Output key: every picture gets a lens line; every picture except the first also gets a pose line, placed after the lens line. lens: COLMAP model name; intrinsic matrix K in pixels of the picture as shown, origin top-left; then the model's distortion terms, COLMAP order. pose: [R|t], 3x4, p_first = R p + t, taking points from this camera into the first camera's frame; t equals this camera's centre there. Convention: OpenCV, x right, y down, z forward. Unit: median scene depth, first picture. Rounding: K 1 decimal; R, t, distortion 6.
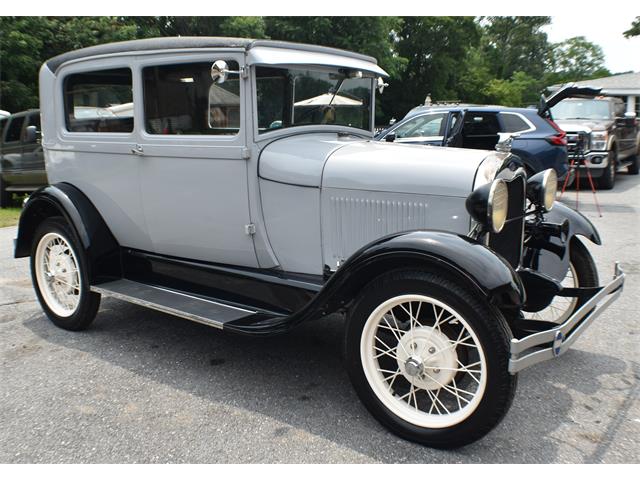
lens RADIAL K [[640.4, 0, 320.9], [0, 640.4, 249.1], [0, 0, 1]] dist [-0.174085, 0.010672]
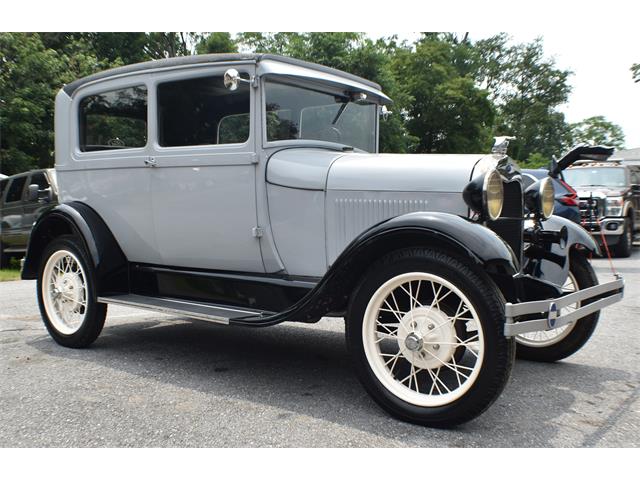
lens RADIAL K [[677.1, 0, 314.0], [0, 677.1, 269.7], [0, 0, 1]] dist [-0.172467, 0.001428]
pose [[0.999740, 0.008511, -0.021136, 0.005210], [-0.010737, 0.994146, -0.107508, 0.147544], [0.020098, 0.107707, 0.993979, -0.081298]]
